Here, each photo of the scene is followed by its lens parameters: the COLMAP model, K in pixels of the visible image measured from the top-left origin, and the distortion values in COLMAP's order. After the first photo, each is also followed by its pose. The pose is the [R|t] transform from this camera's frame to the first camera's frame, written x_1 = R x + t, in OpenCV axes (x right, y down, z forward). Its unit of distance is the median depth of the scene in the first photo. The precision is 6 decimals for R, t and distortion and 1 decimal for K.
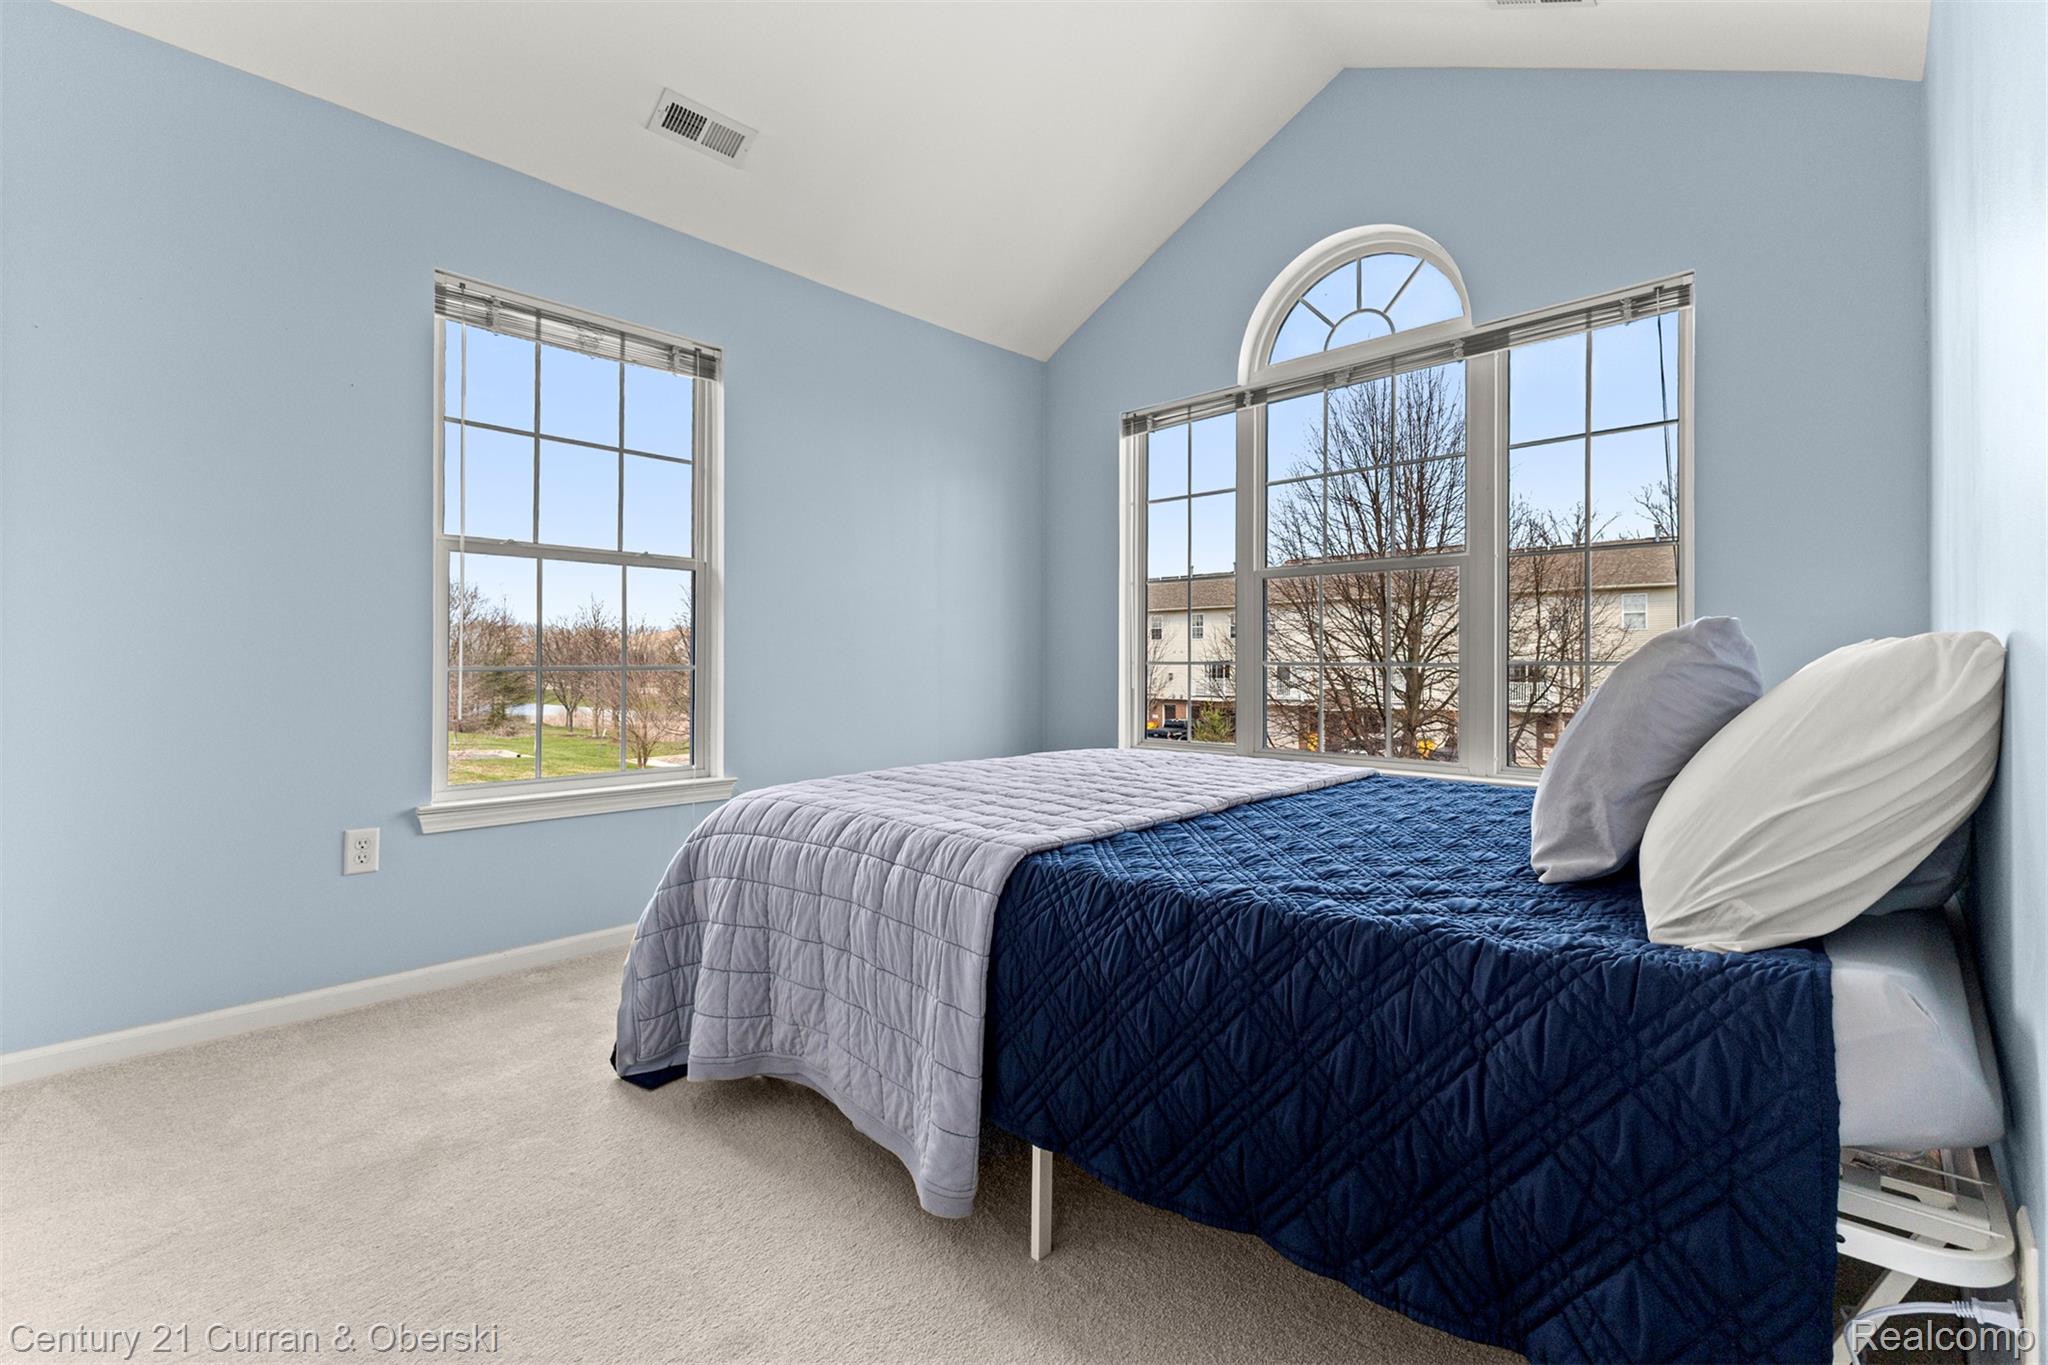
lens RADIAL K [[875.8, 0, 1015.1], [0, 875.8, 677.4], [0, 0, 1]] dist [0.011382, -0.004514]
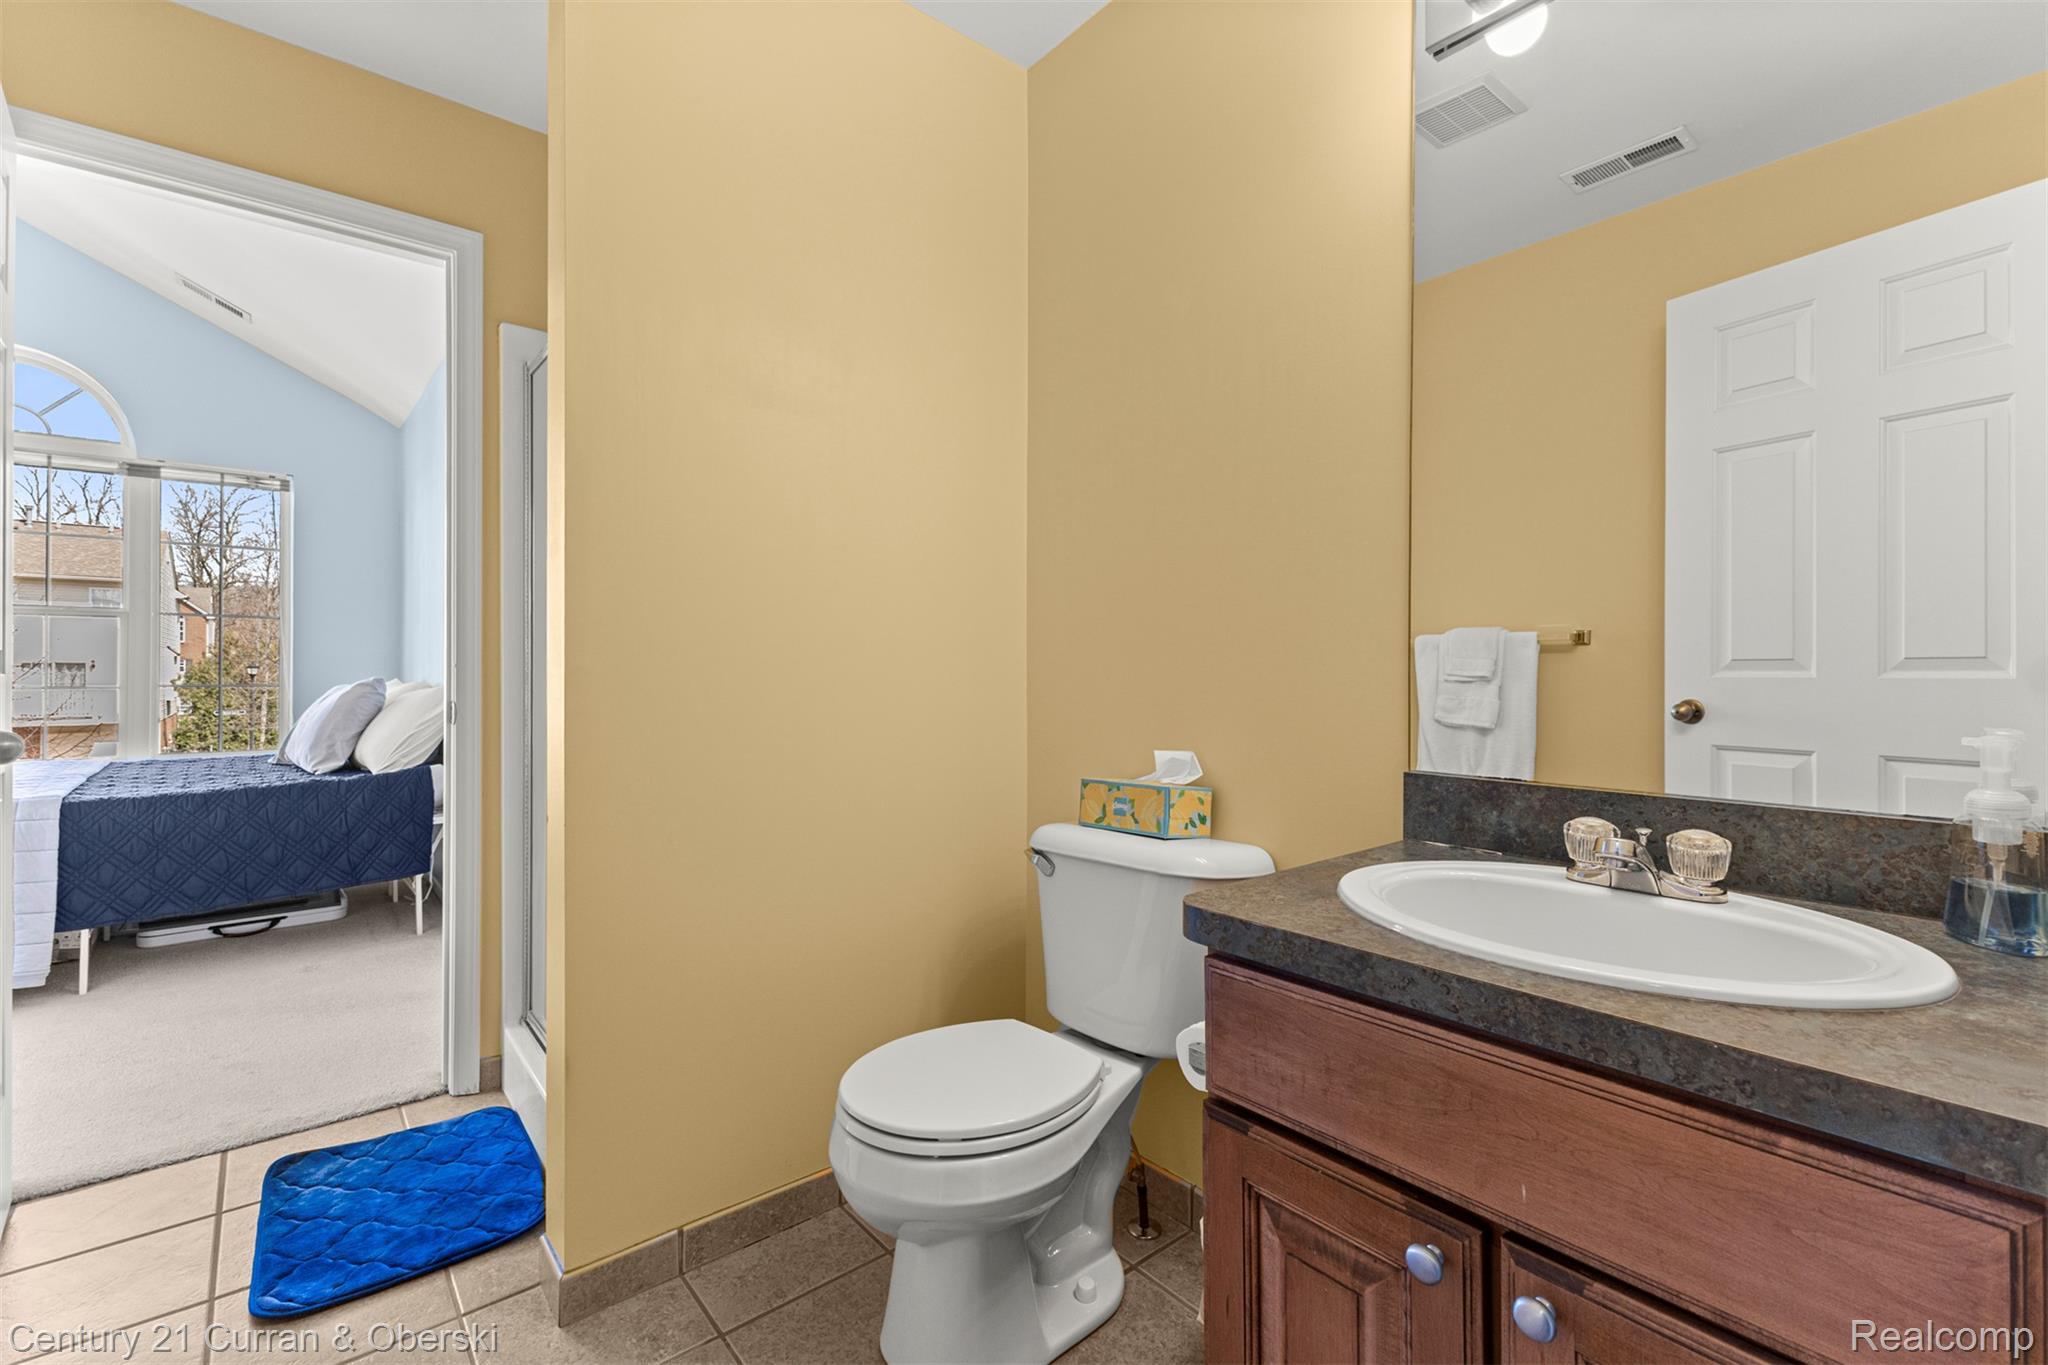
lens RADIAL K [[875.8, 0, 1015.7], [0, 875.8, 674.2], [0, 0, 1]] dist [0.011382, -0.004514]
pose [[0.064741, 0.001495, 0.997901, -2.058491], [-0.005713, 0.999983, -0.001128, -0.089987], [-0.997886, -0.005628, 0.064748, -1.394925]]
